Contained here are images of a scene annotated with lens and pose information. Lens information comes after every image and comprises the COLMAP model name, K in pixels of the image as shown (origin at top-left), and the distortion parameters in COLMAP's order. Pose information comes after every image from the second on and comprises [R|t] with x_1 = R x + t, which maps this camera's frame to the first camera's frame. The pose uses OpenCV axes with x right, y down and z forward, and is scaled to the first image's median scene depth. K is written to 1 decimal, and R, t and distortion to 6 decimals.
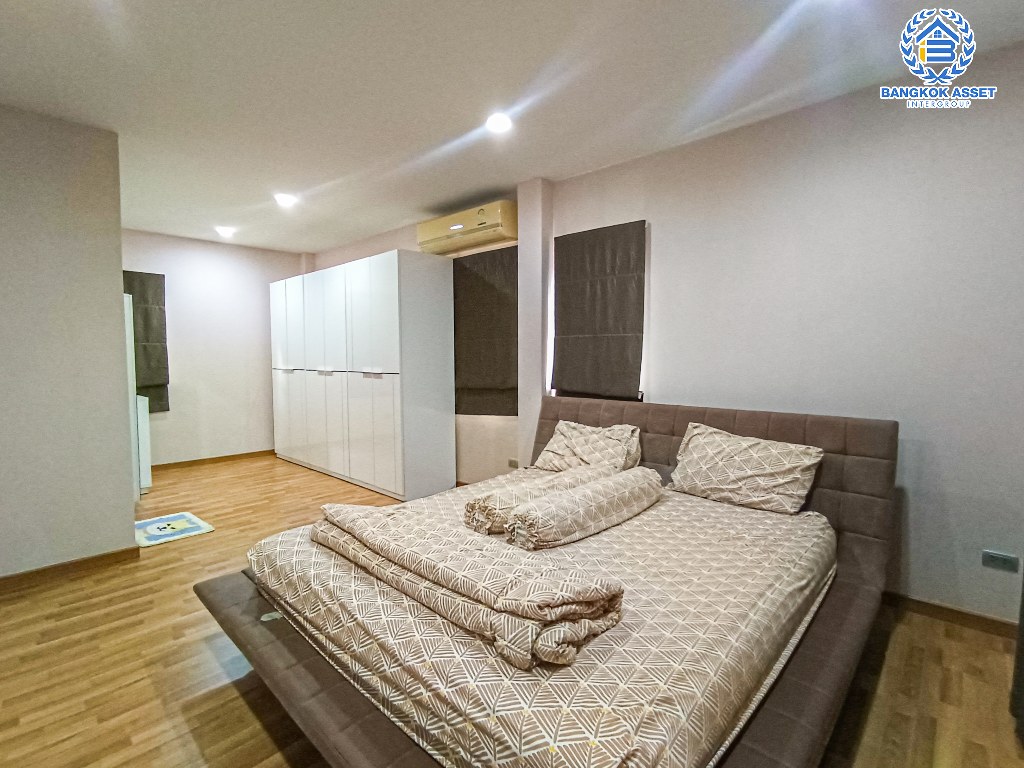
lens RADIAL K [[484.4, 0, 512.0], [0, 484.4, 384.0], [0, 0, 1]] dist [0.000228, 0.000049]
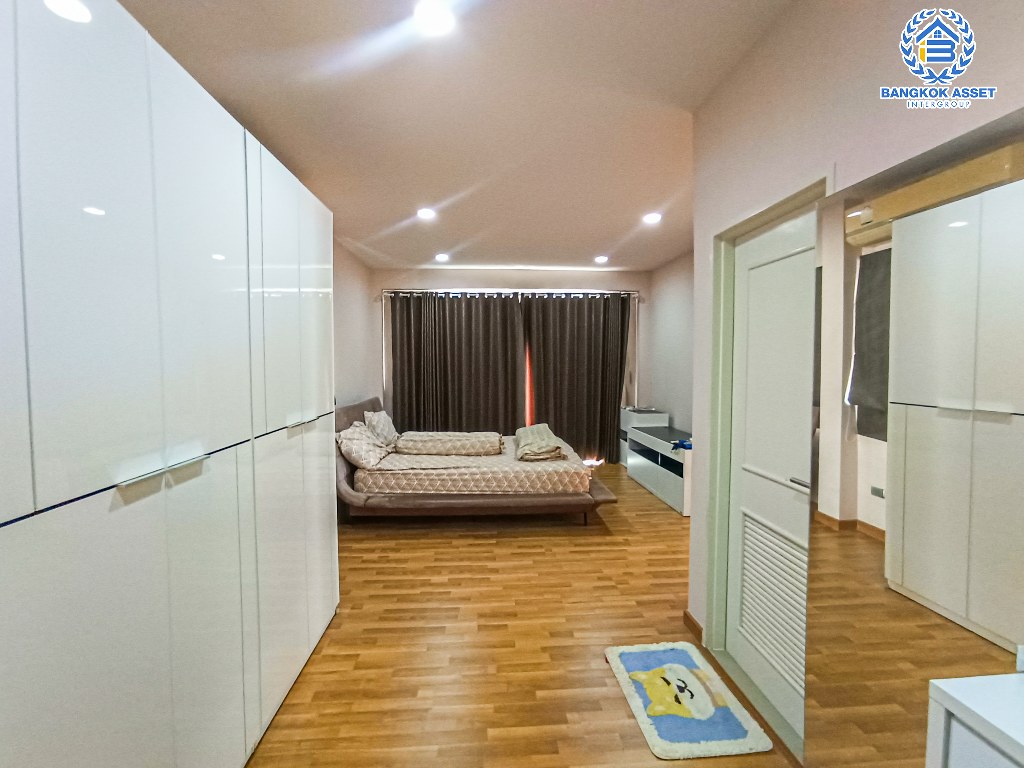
lens RADIAL K [[484.4, 0, 512.0], [0, 484.4, 384.0], [0, 0, 1]] dist [0.000228, 0.000049]
pose [[-0.734321, -0.034450, 0.677927, -0.942540], [0.039507, 0.994849, 0.093349, -0.117159], [-0.677652, 0.095331, -0.729178, 1.511367]]
